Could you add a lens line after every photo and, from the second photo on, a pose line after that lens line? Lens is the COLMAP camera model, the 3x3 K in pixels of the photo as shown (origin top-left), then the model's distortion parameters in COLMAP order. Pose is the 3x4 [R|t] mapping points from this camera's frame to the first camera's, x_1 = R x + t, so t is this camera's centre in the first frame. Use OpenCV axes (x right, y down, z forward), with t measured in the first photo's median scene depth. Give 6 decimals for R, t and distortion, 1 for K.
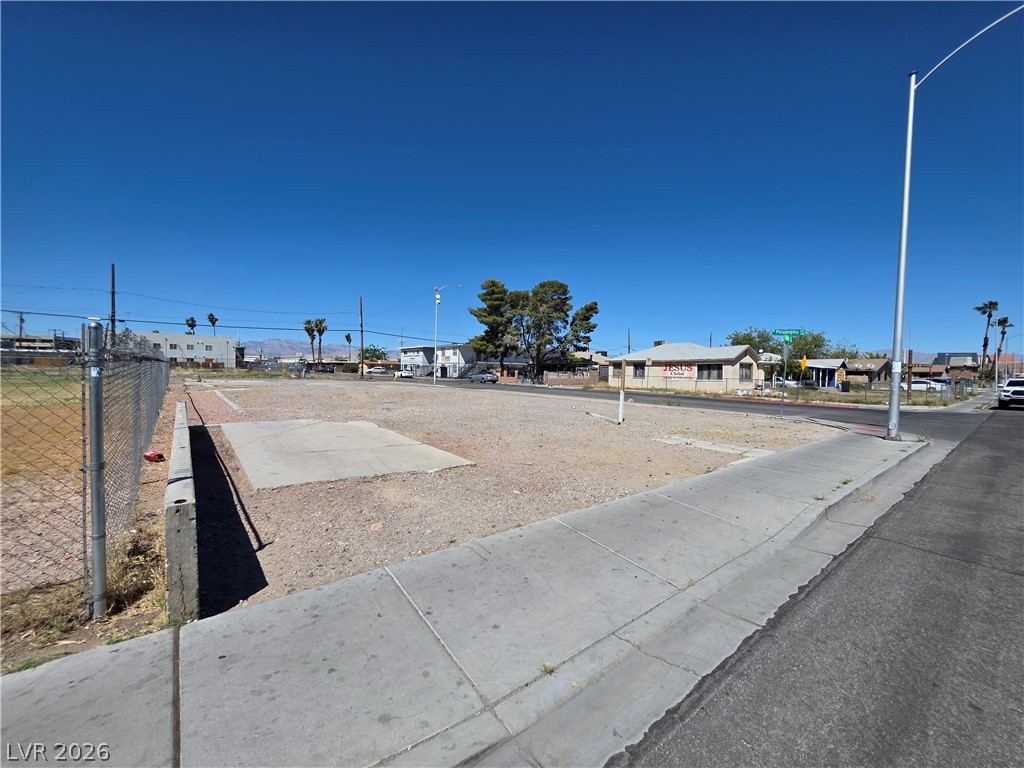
lens RADIAL K [[407.9, 0, 511.1], [0, 407.9, 382.1], [0, 0, 1]] dist [0.001808, -0.000705]
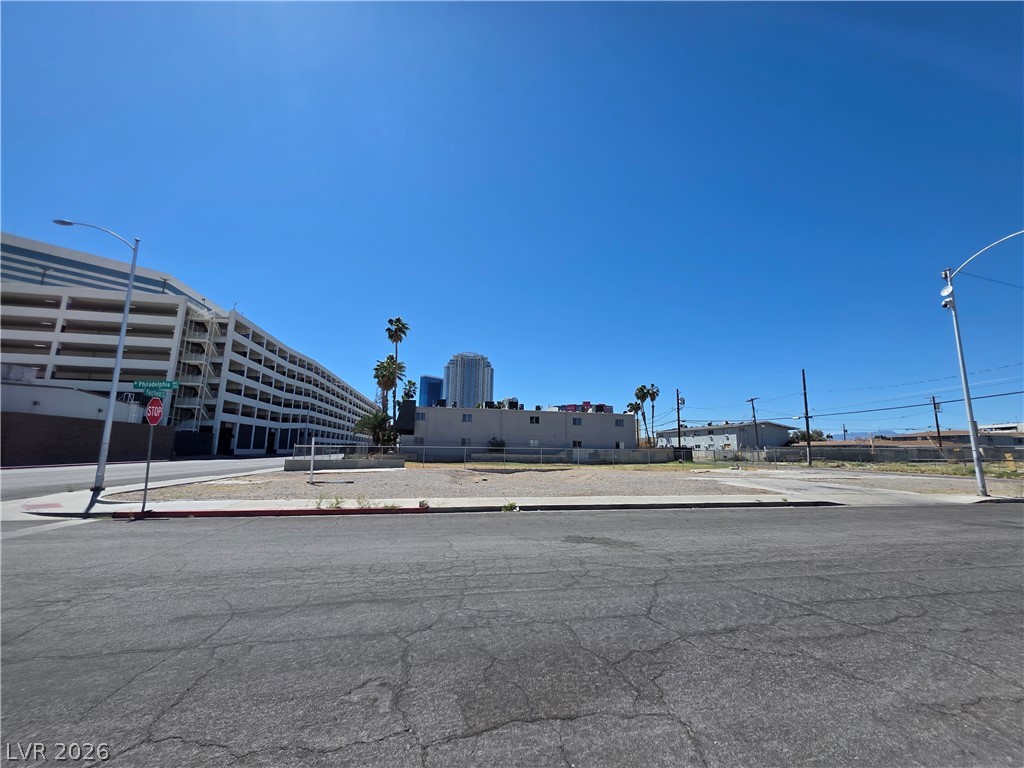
lens RADIAL K [[407.9, 0, 511.9], [0, 407.9, 380.7], [0, 0, 1]] dist [0.001808, -0.000705]
pose [[-0.482509, -0.174075, -0.858419, 0.326820], [-0.048590, 0.983863, -0.172201, -0.010816], [0.874542, -0.041378, -0.483181, 0.628415]]
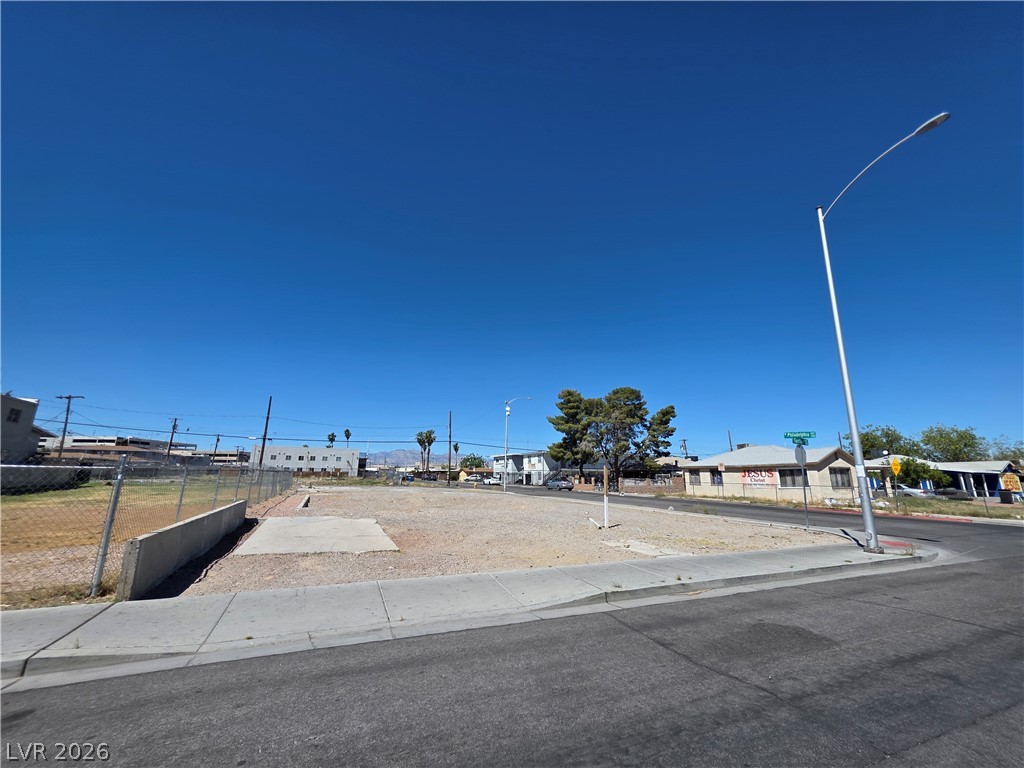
lens RADIAL K [[407.9, 0, 510.9], [0, 407.9, 379.5], [0, 0, 1]] dist [0.001808, -0.000705]
pose [[0.965430, -0.065273, -0.252357, 0.088817], [-0.003317, 0.964984, -0.262288, 0.002300], [0.260641, 0.254058, 0.931408, -0.036261]]
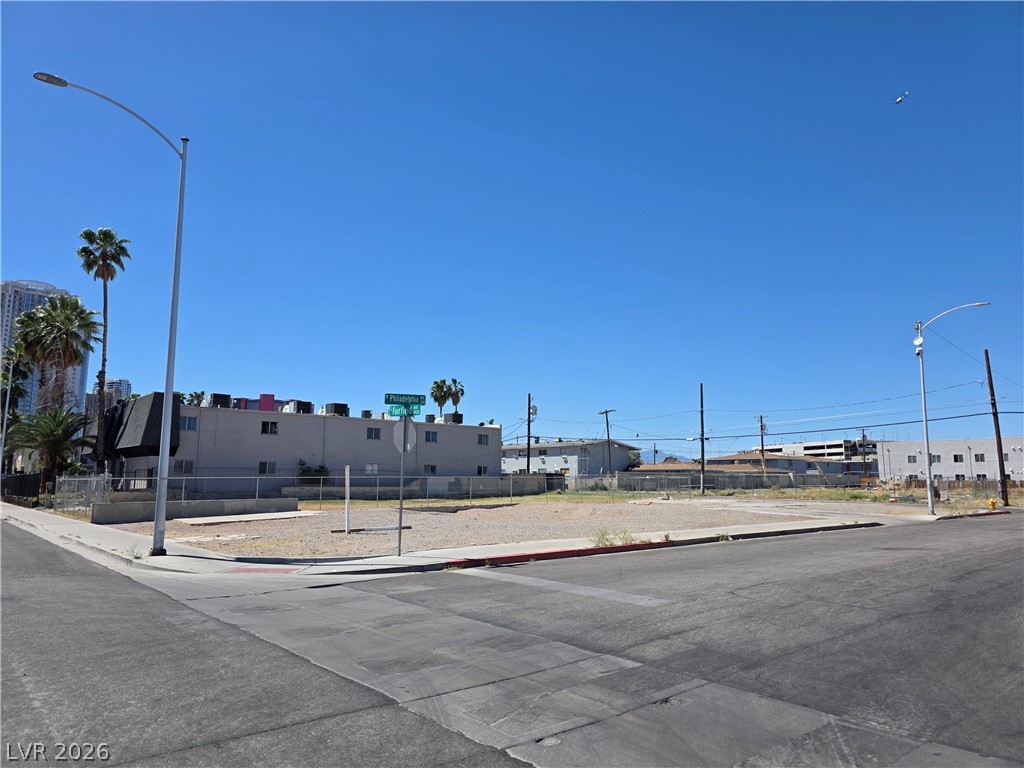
lens RADIAL K [[682.5, 0, 513.8], [0, 682.5, 384.6], [0, 0, 1]] dist [0.076961, -0.059452]
pose [[0.032493, -0.159637, -0.986641, 0.525685], [-0.029863, 0.986566, -0.160609, 0.001413], [0.999026, 0.034683, 0.027289, 0.366387]]
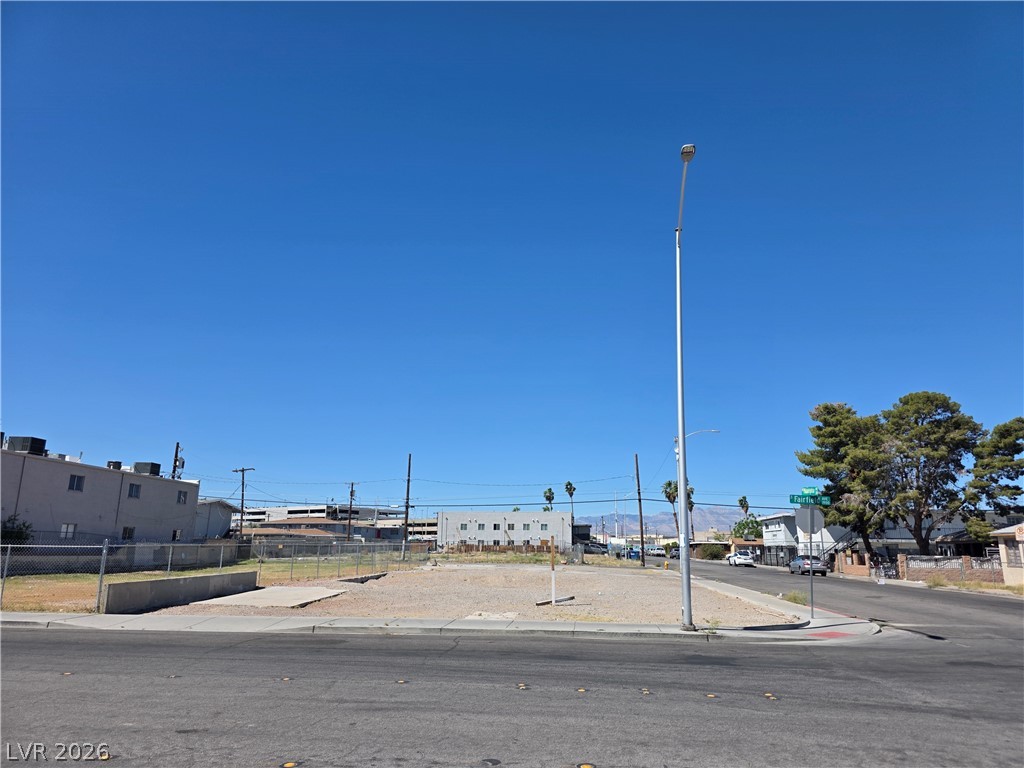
lens RADIAL K [[682.5, 0, 517.0], [0, 682.5, 384.8], [0, 0, 1]] dist [0.076961, -0.059452]
pose [[0.714170, -0.174481, -0.677878, 0.378555], [-0.015108, 0.964367, -0.264138, 0.008347], [0.699810, 0.198881, 0.686085, -0.069554]]
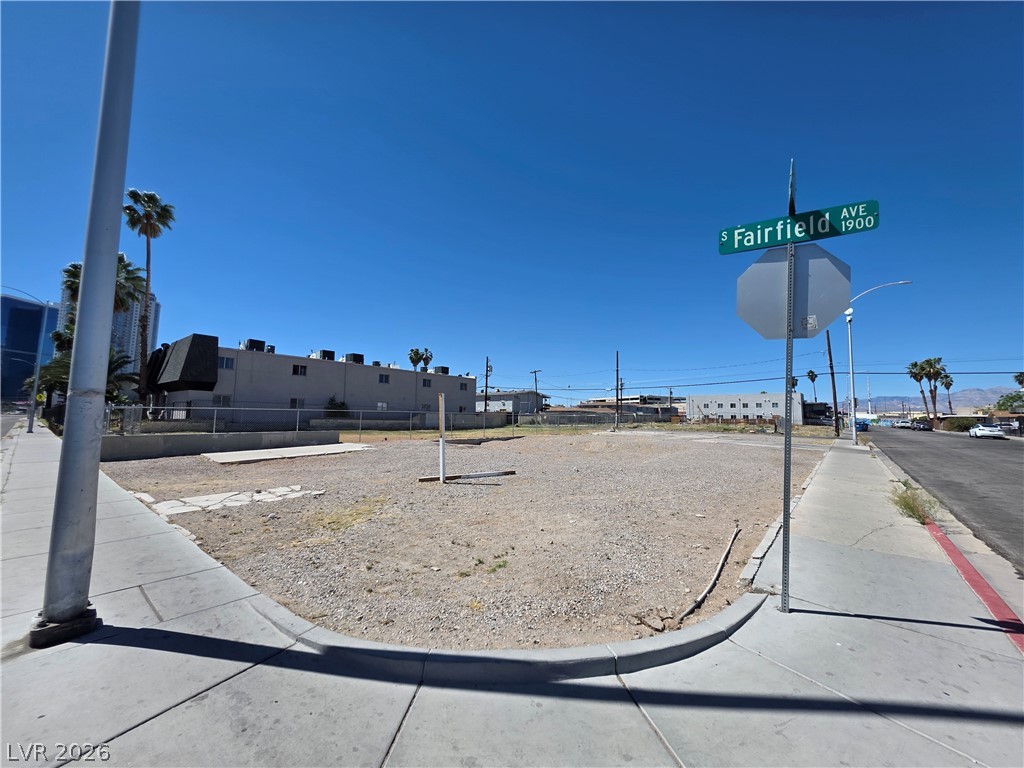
lens RADIAL K [[407.9, 0, 512.0], [0, 407.9, 378.3], [0, 0, 1]] dist [0.001808, -0.000705]
pose [[0.196091, -0.112884, -0.974067, 0.276322], [-0.036855, 0.991801, -0.122358, 0.000751], [0.979893, 0.059893, 0.190323, 0.268006]]
